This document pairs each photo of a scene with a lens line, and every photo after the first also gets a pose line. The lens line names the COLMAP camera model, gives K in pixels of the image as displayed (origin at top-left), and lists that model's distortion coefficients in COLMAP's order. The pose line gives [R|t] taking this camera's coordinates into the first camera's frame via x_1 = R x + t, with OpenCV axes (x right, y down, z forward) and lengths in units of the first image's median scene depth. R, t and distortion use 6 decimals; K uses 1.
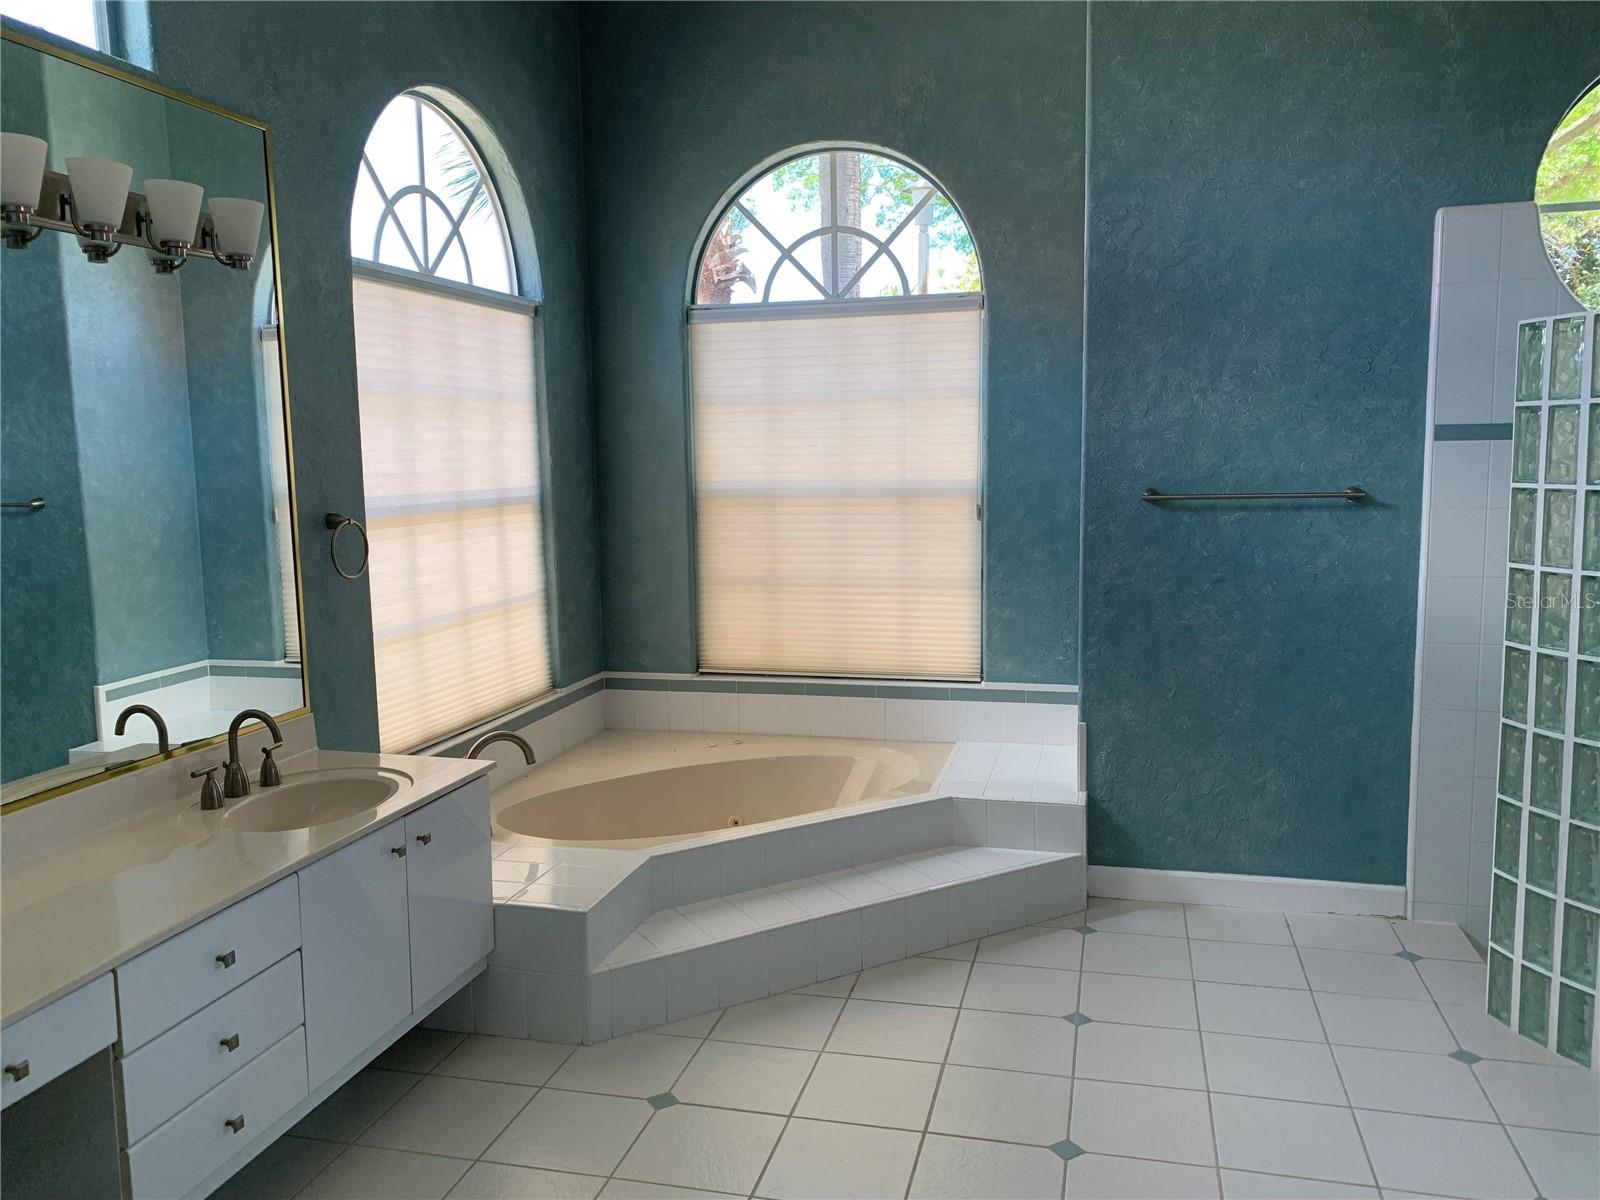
lens RADIAL K [[1231.4, 0, 800.0], [0, 1231.4, 600.0], [0, 0, 1]] dist [0.009811, -0.002569]
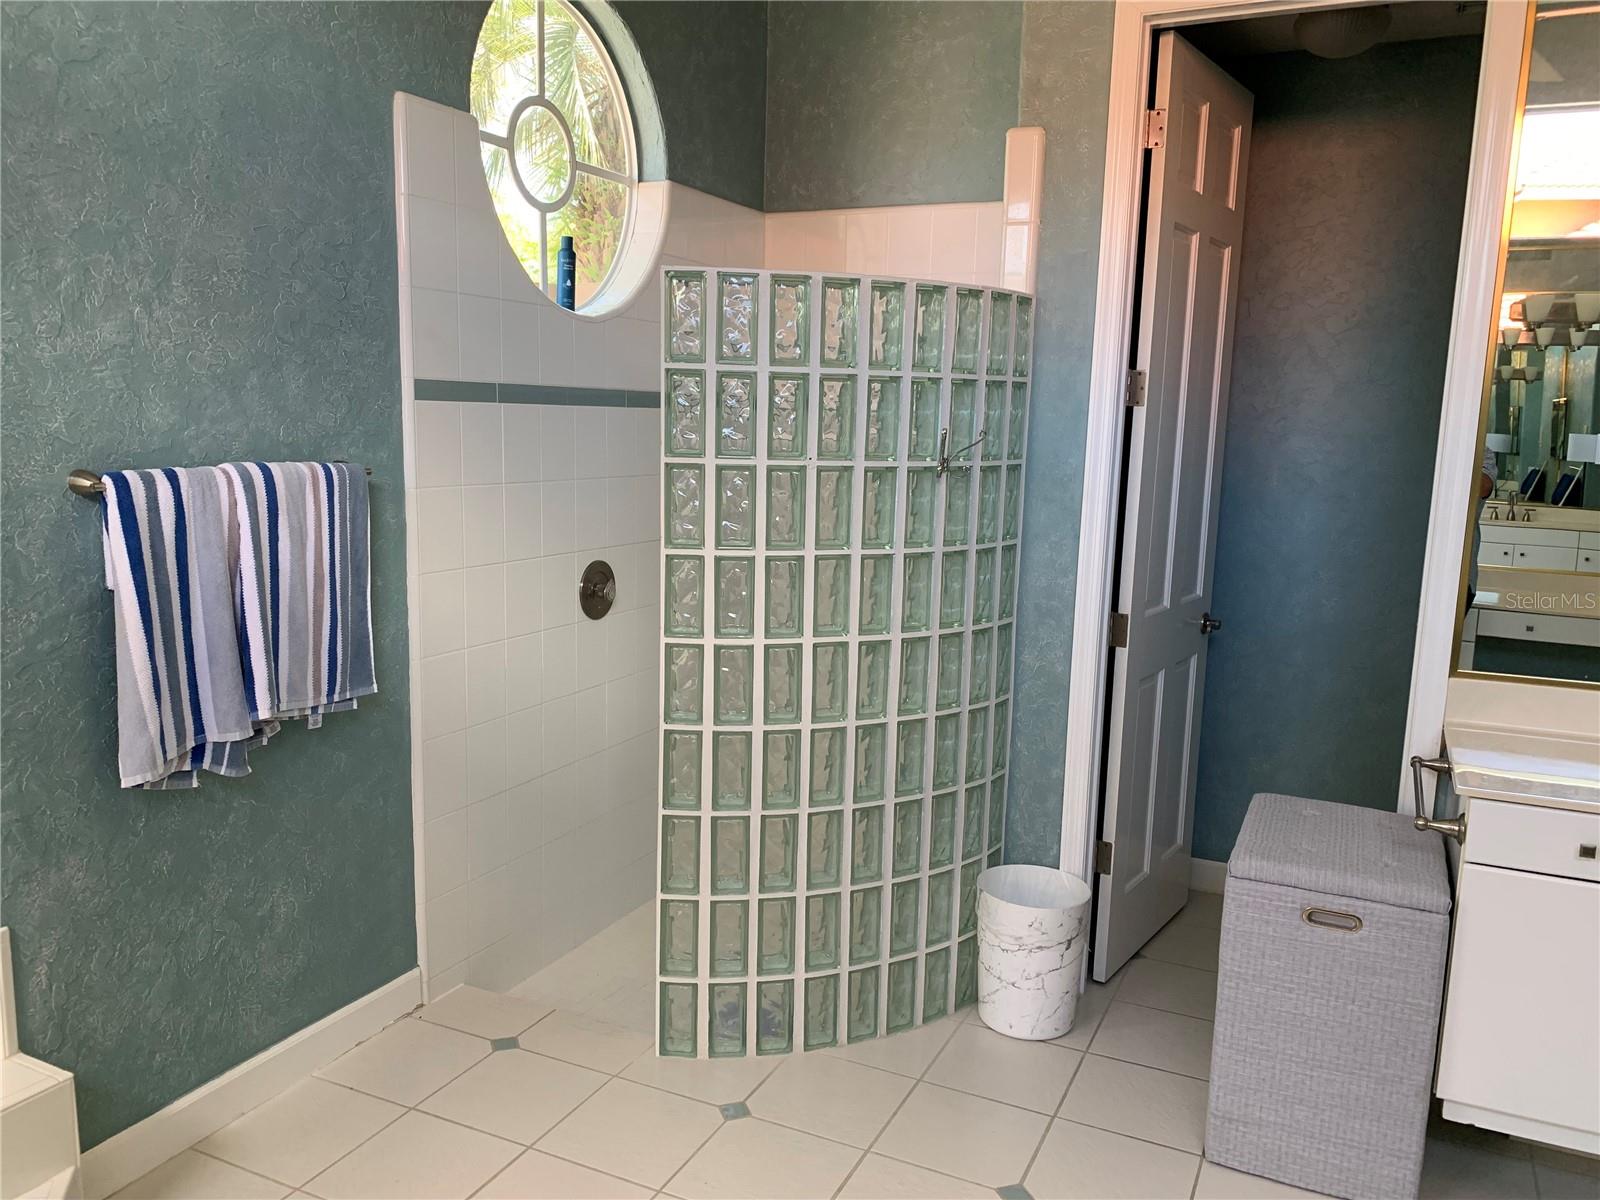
lens RADIAL K [[1231.4, 0, 800.0], [0, 1231.4, 600.0], [0, 0, 1]] dist [0.009811, -0.002569]
pose [[0.191339, -0.129752, 0.972910, -0.200832], [0.090068, 0.989363, 0.114233, -0.068401], [-0.977383, 0.065771, 0.200990, 0.591433]]
